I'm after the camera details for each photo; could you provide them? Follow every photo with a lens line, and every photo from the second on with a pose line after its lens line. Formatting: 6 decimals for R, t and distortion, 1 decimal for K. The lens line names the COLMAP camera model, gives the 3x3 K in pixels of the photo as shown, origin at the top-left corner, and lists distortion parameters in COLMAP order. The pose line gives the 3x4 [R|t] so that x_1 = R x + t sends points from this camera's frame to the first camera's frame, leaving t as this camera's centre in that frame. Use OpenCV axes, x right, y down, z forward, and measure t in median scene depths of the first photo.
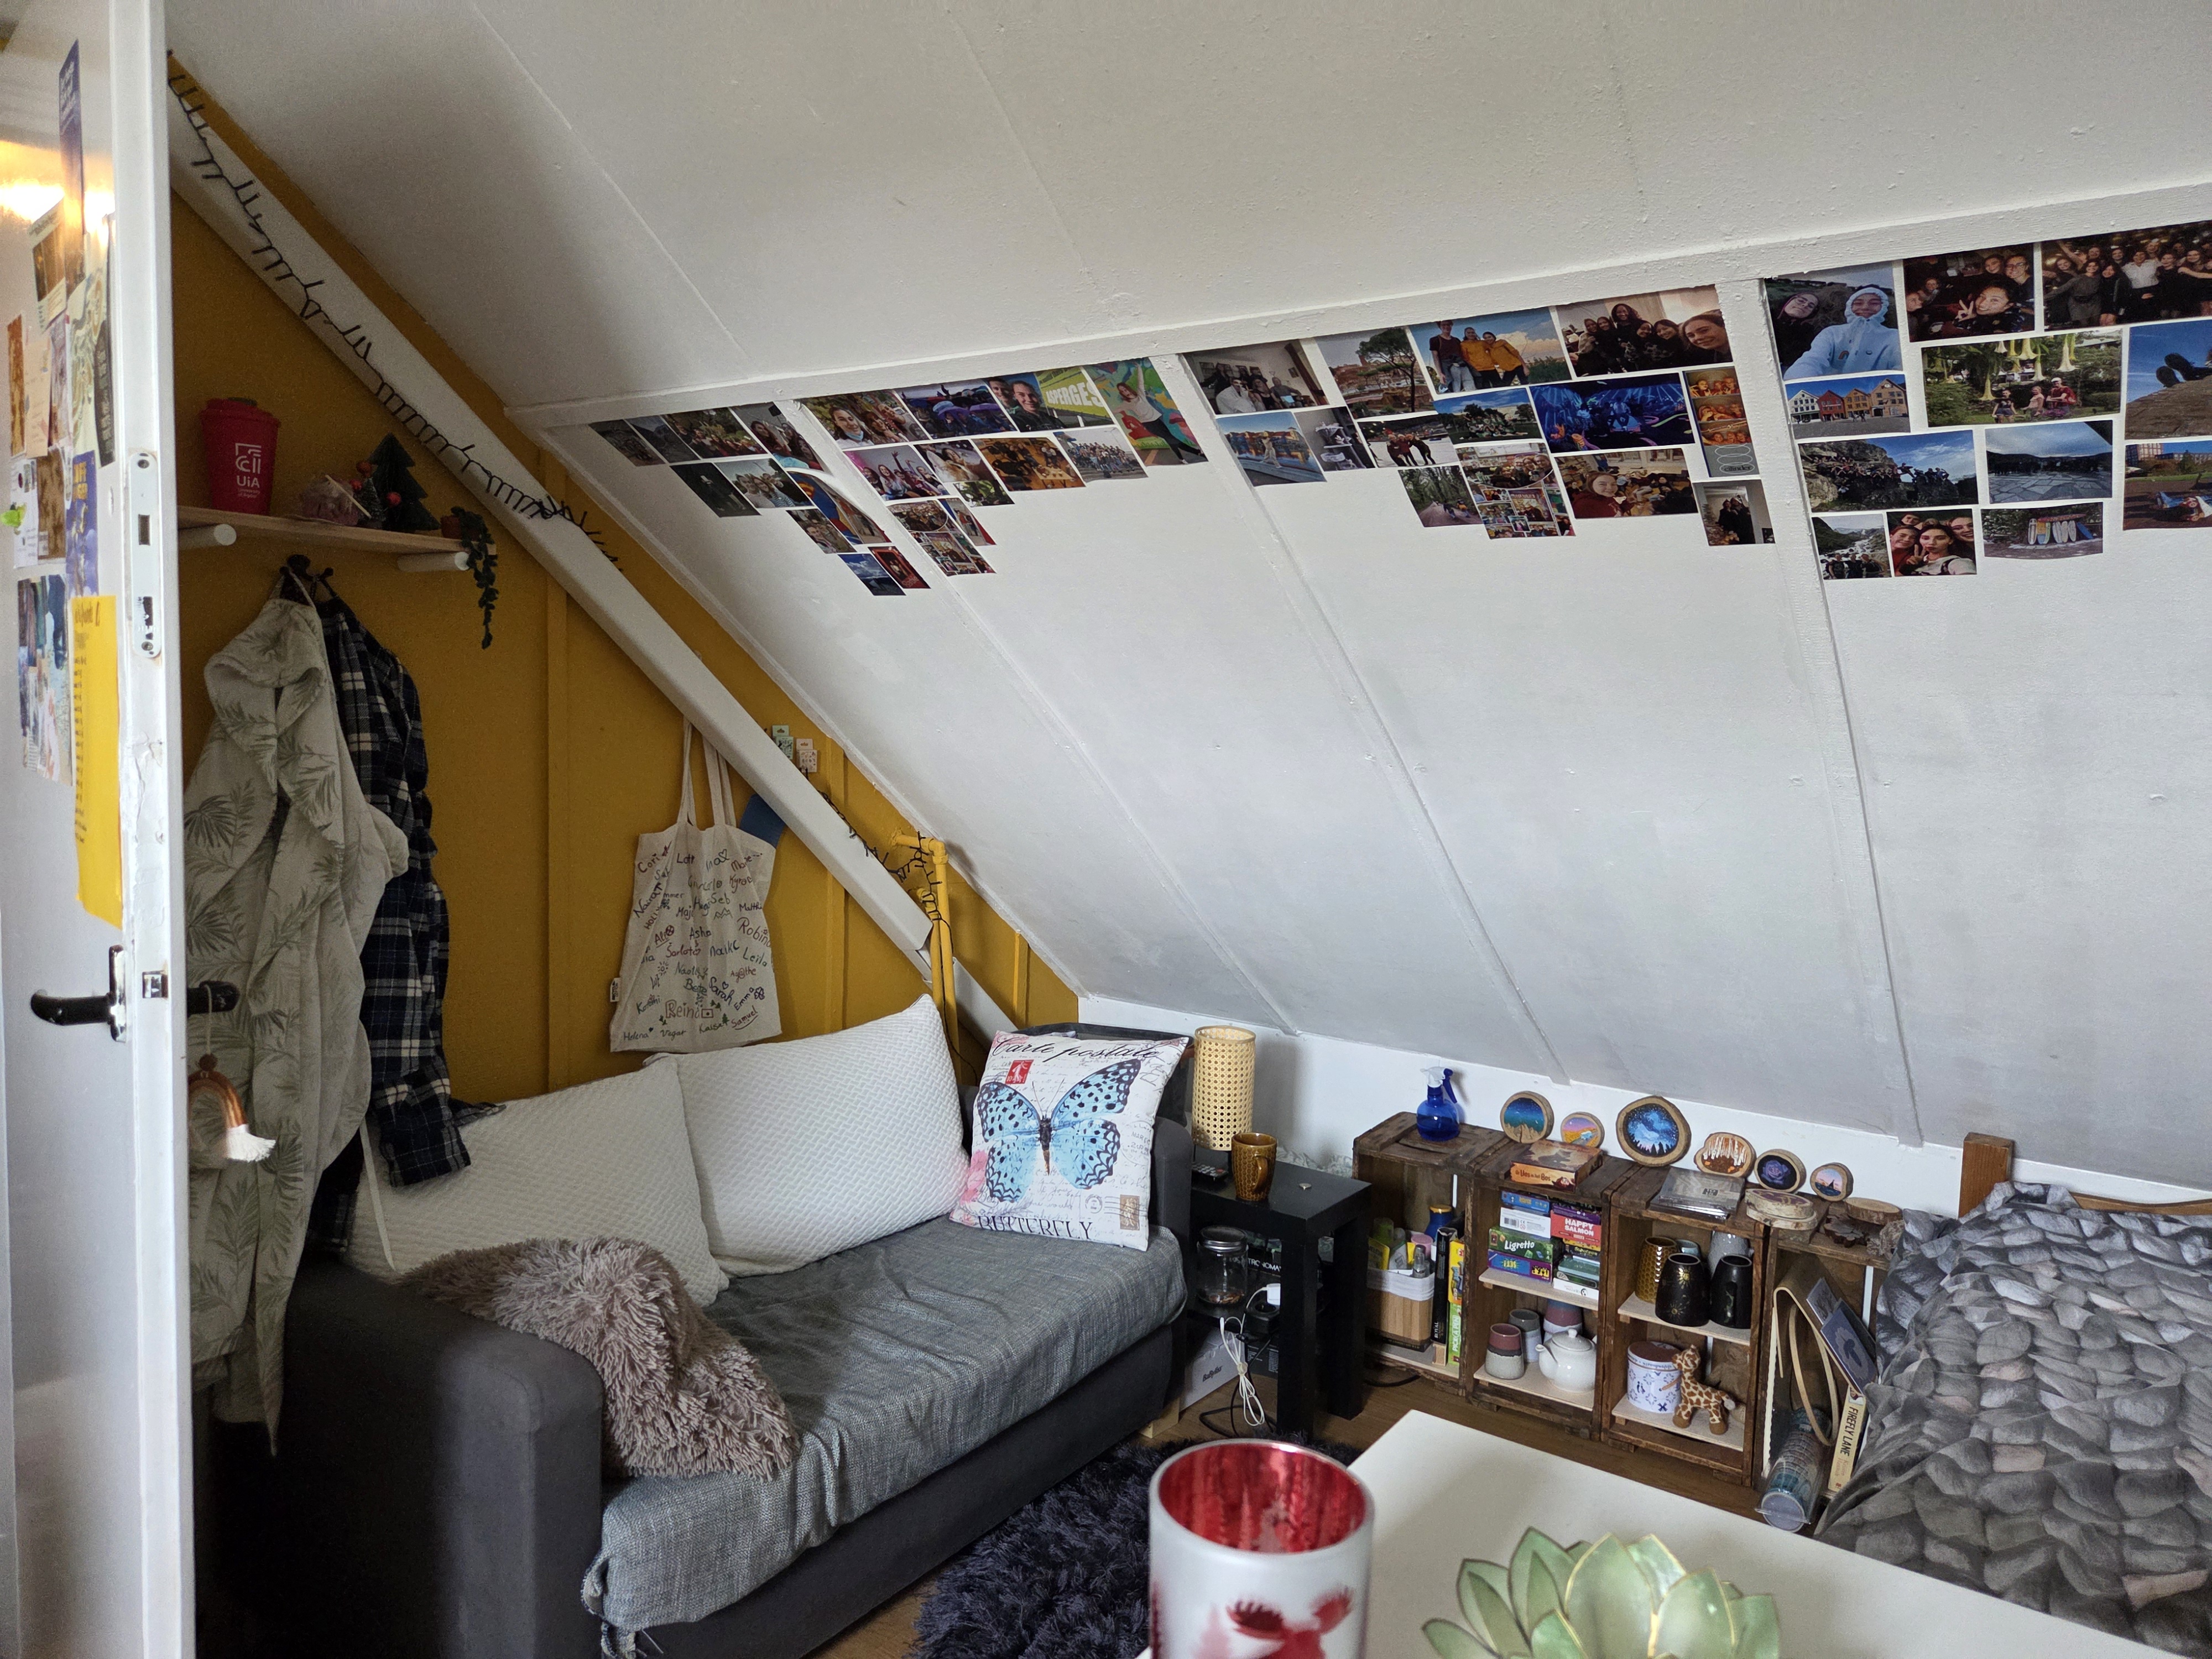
lens RADIAL K [[1489.0, 0, 1114.3], [0, 1489.0, 823.1], [0, 0, 1]] dist [0.079722, -0.050976]
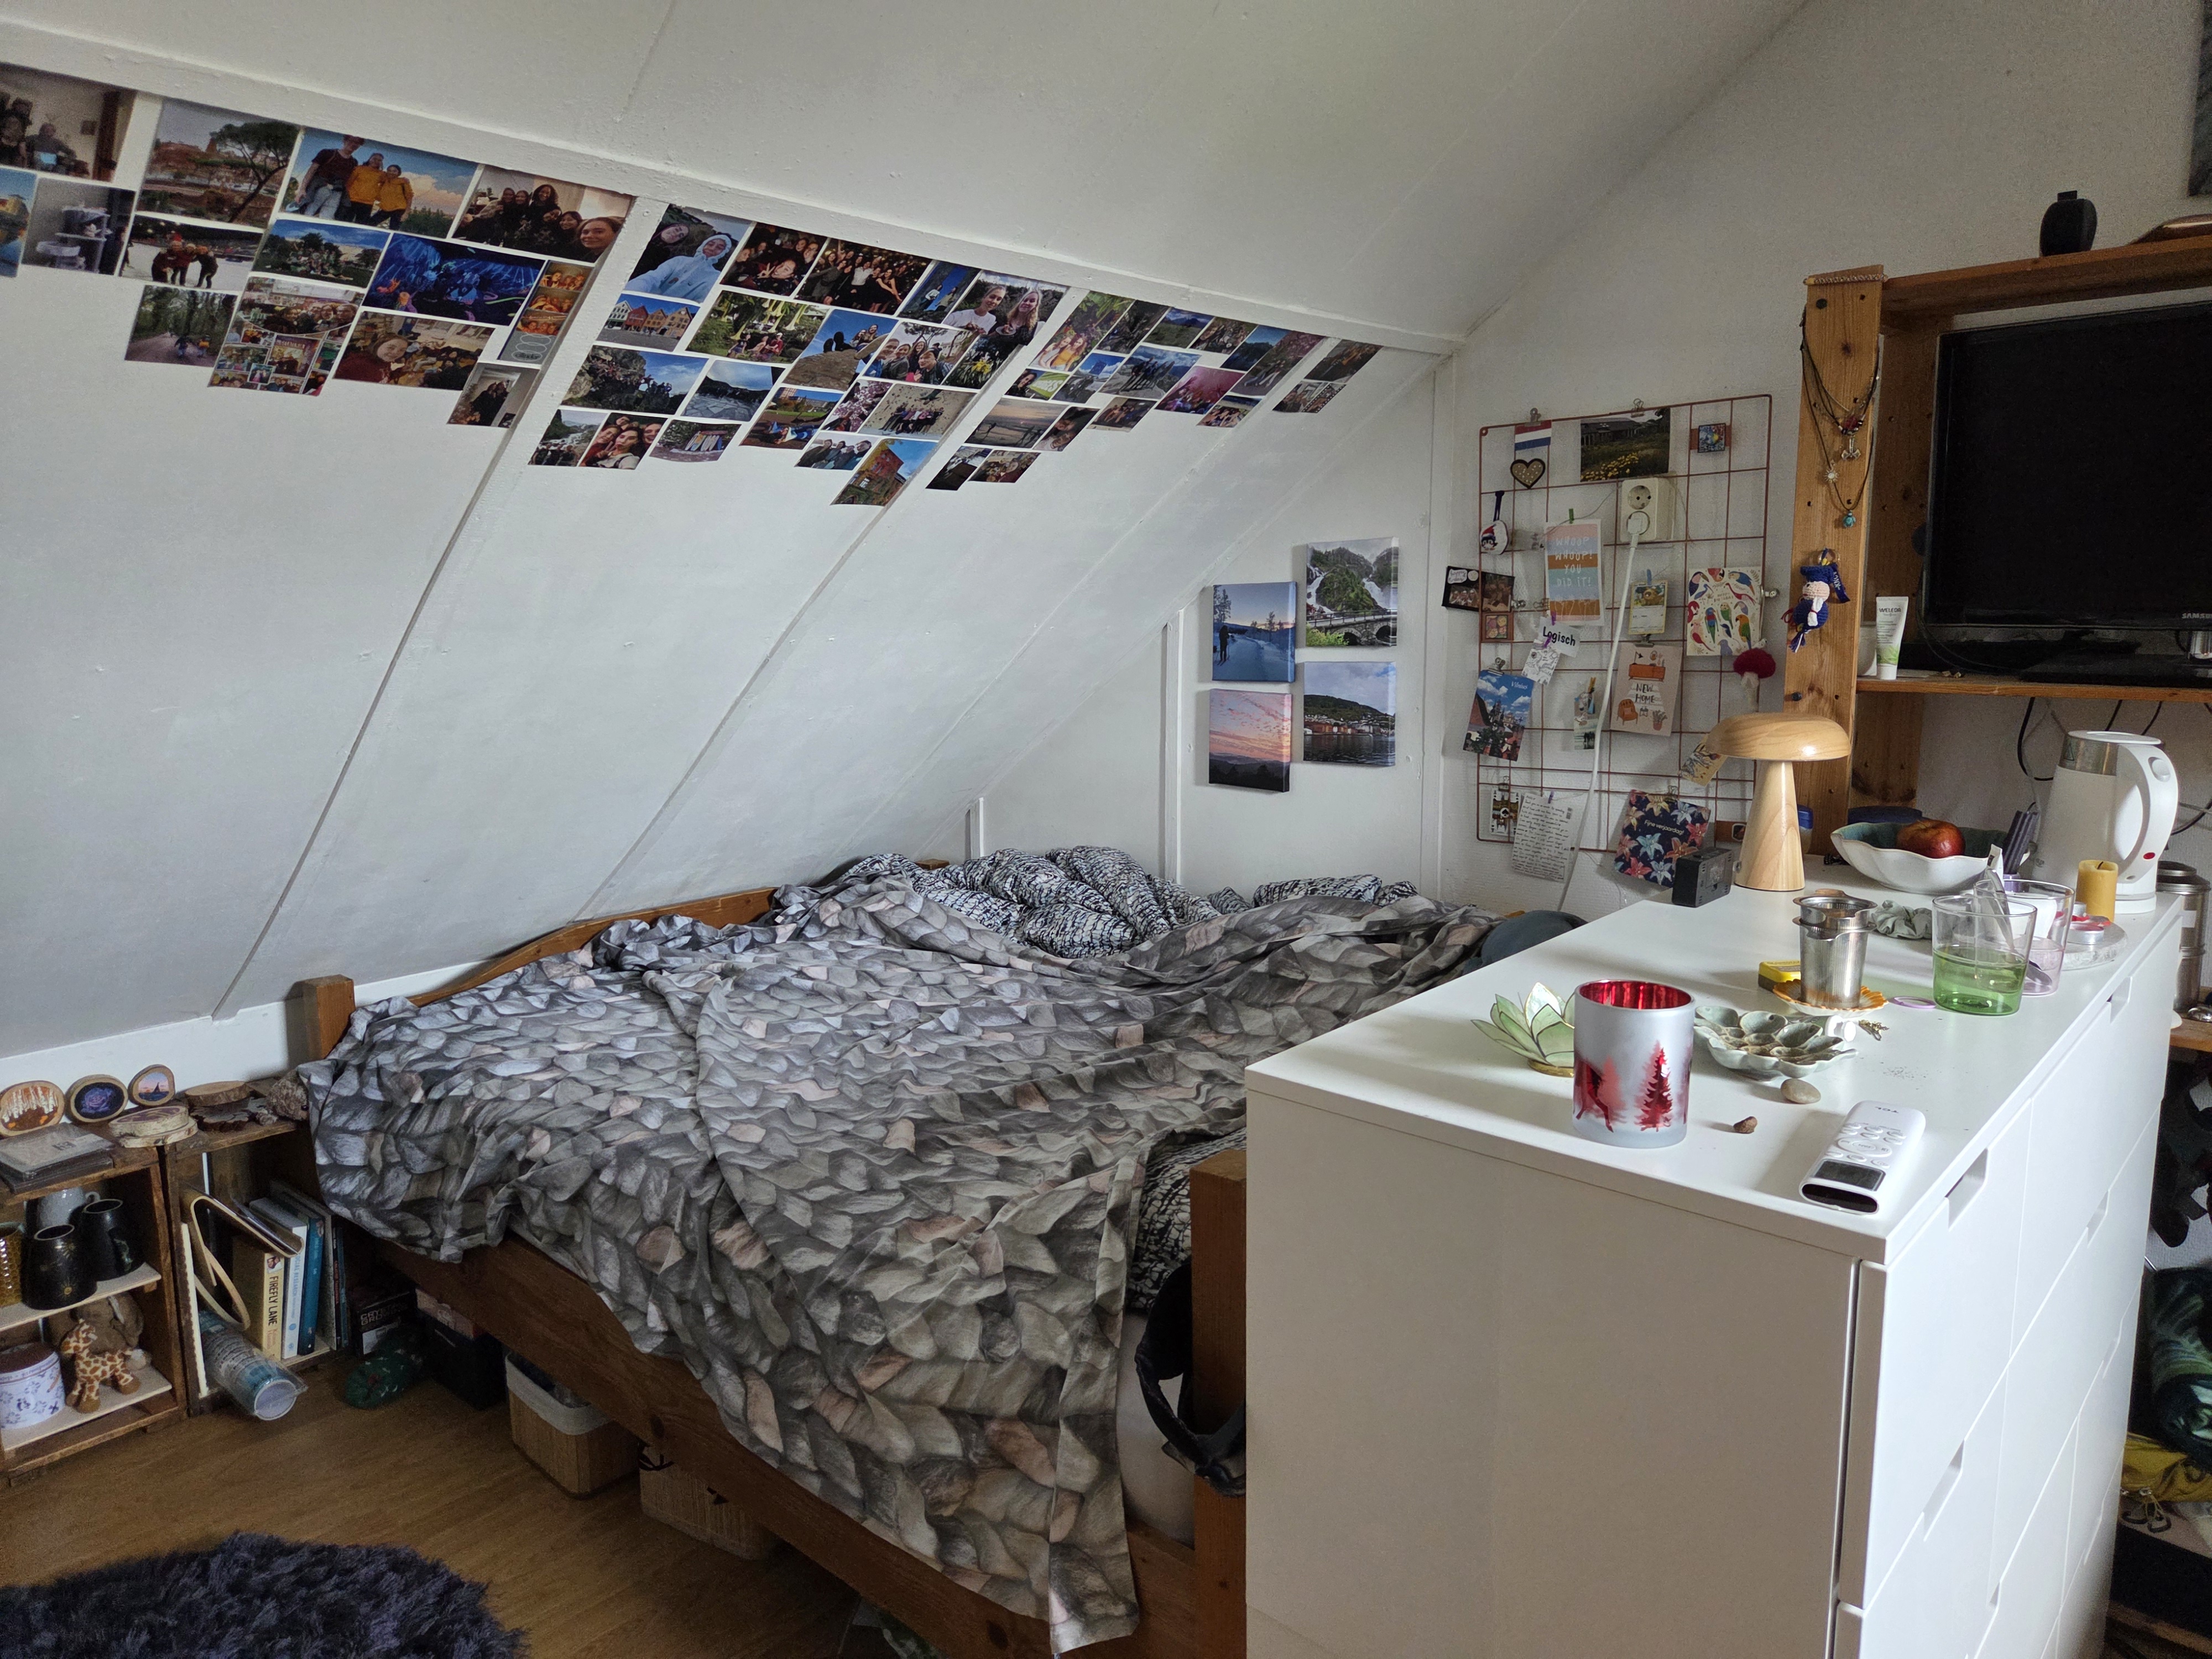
lens RADIAL K [[1489.0, 0, 1114.3], [0, 1489.0, 823.1], [0, 0, 1]] dist [0.079722, -0.050976]
pose [[0.119129, -0.191739, 0.974189, -0.617246], [0.098555, 0.978614, 0.180558, -0.064757], [-0.987975, 0.074501, 0.135478, 0.467358]]
